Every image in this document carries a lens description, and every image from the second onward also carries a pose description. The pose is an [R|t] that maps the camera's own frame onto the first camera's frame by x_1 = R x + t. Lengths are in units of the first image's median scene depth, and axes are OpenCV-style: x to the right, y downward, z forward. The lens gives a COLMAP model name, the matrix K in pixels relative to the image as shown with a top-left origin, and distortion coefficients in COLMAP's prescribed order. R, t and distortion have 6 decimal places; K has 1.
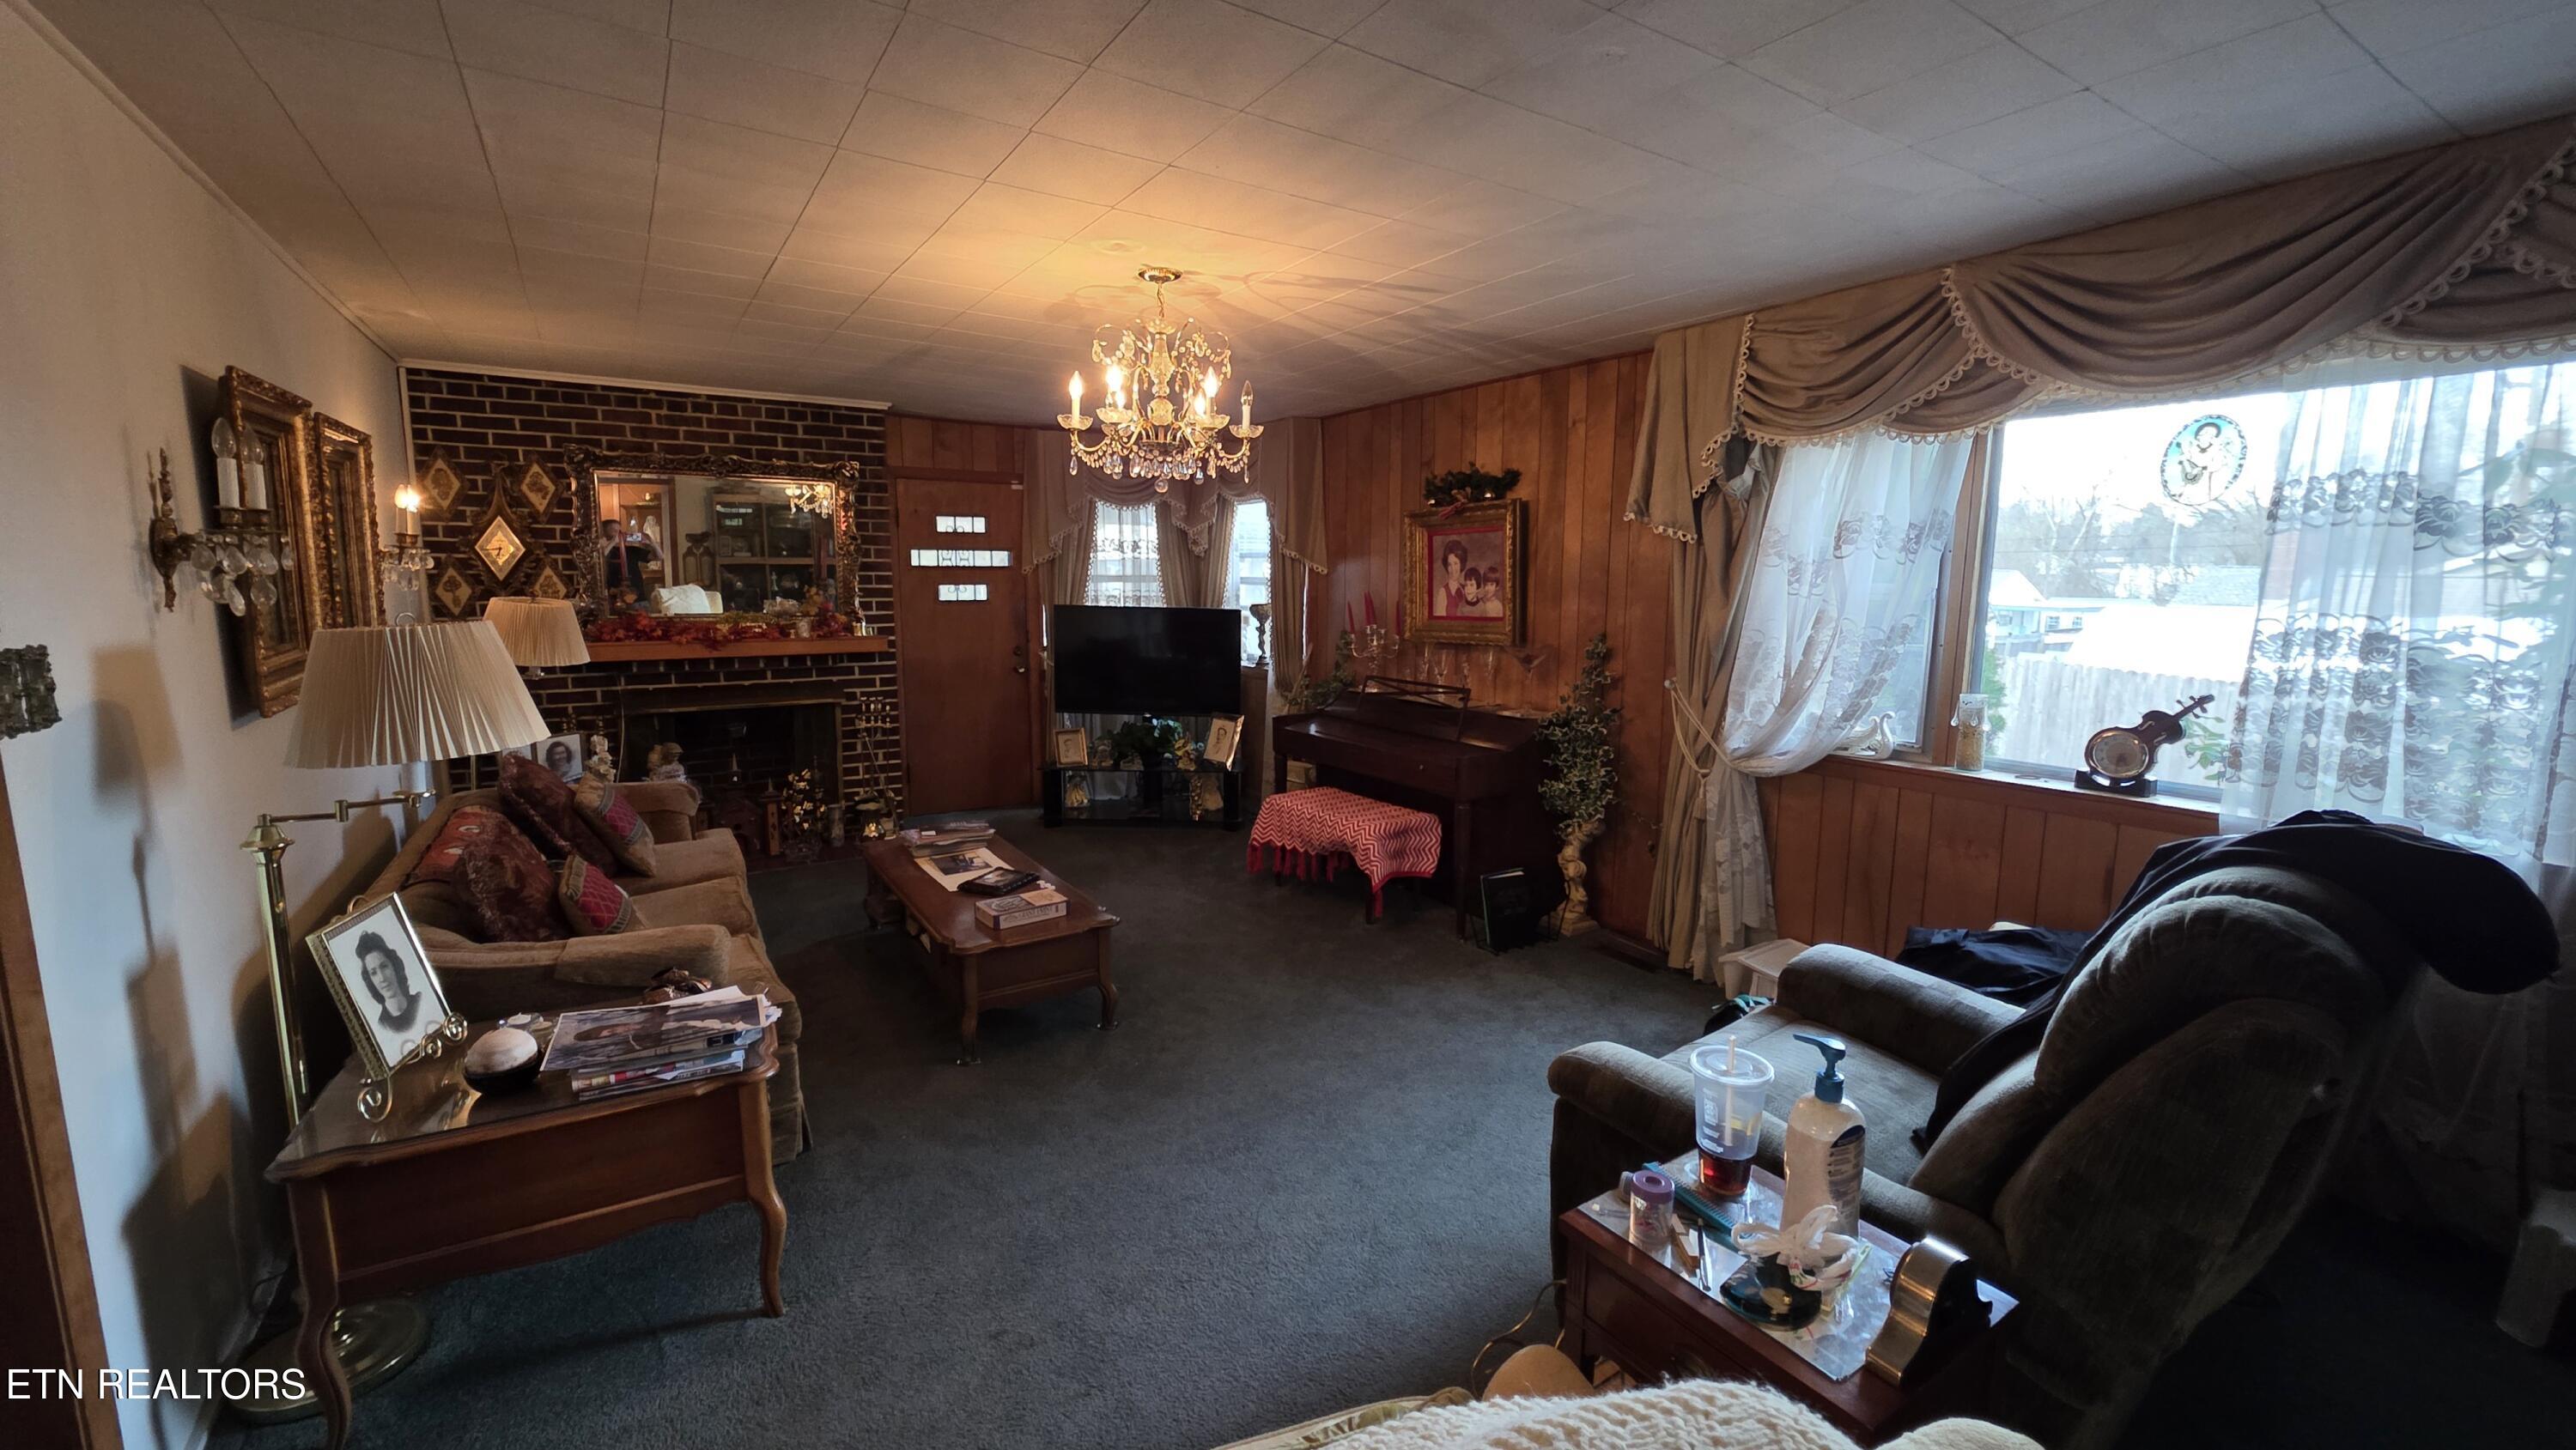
lens RADIAL K [[1022.0, 0, 1291.9], [0, 1022.0, 718.8], [0, 0, 1]] dist [0.001427, 0.000020]
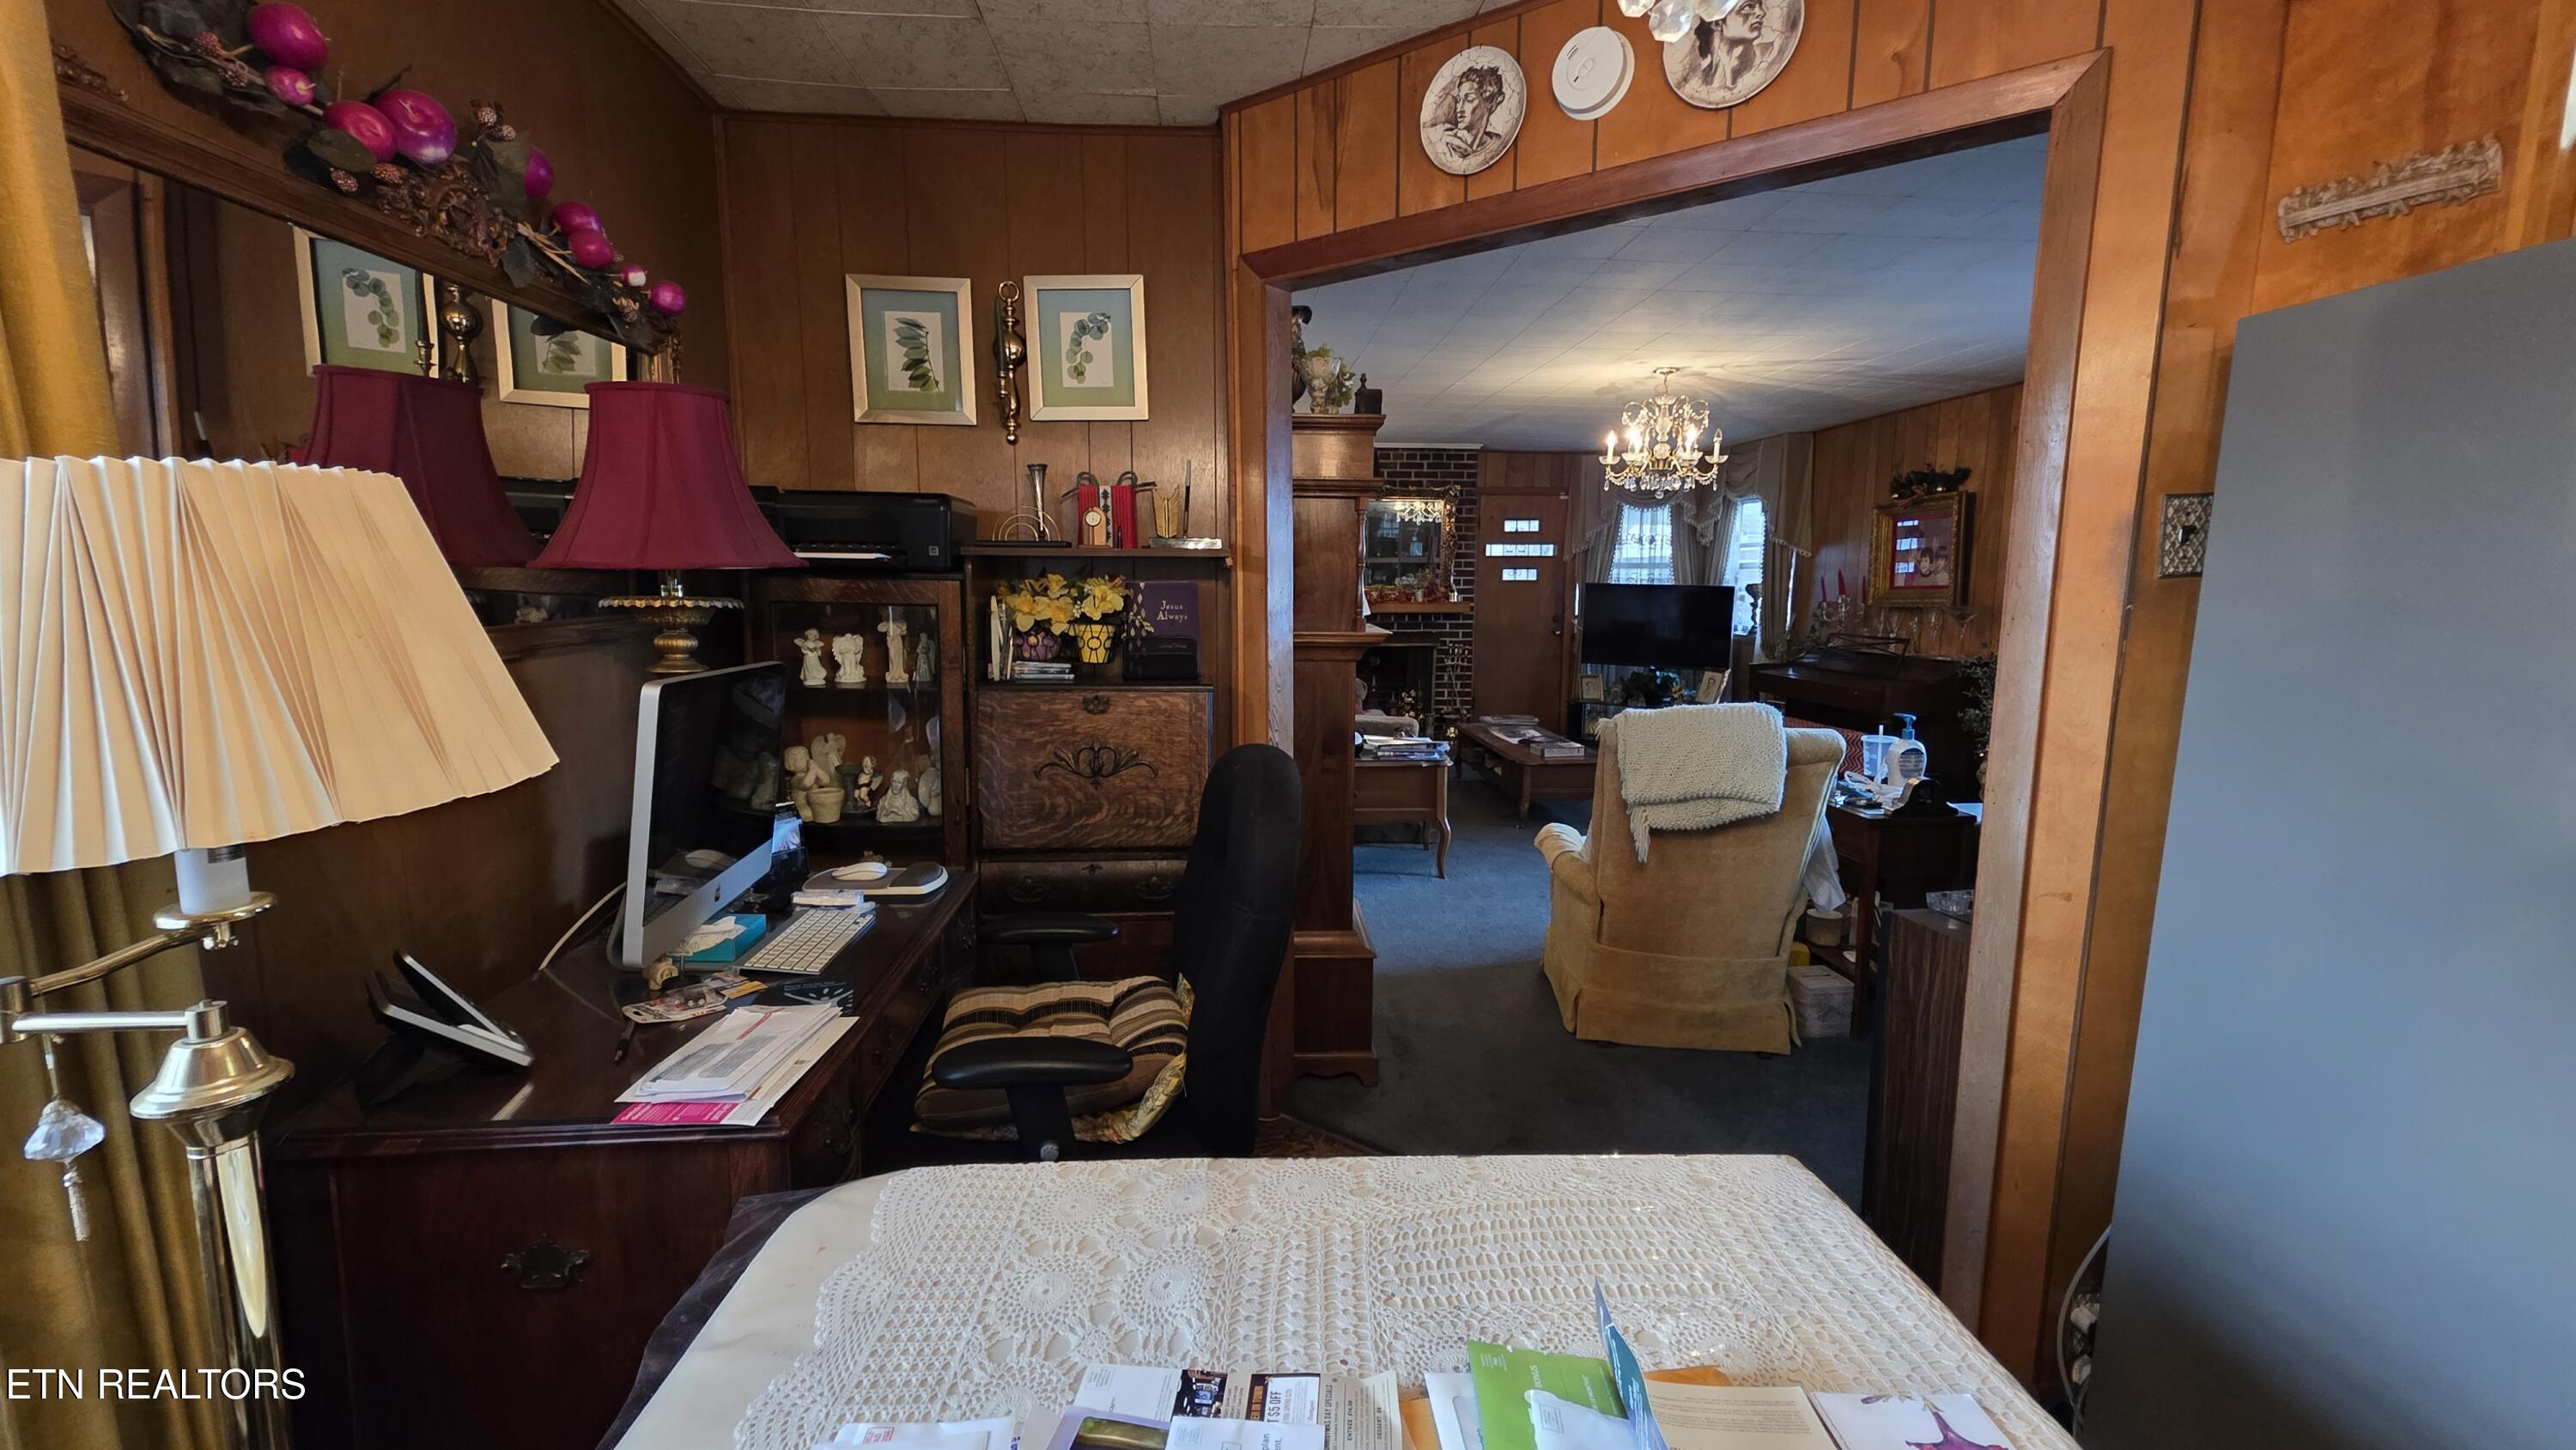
lens RADIAL K [[1022.0, 0, 1291.9], [0, 1022.0, 718.8], [0, 0, 1]] dist [0.001427, 0.000020]
pose [[0.878254, 0.061528, -0.474219, 0.087445], [-0.065128, 0.997838, 0.008848, 0.089412], [0.473738, 0.023114, 0.880362, -0.411304]]
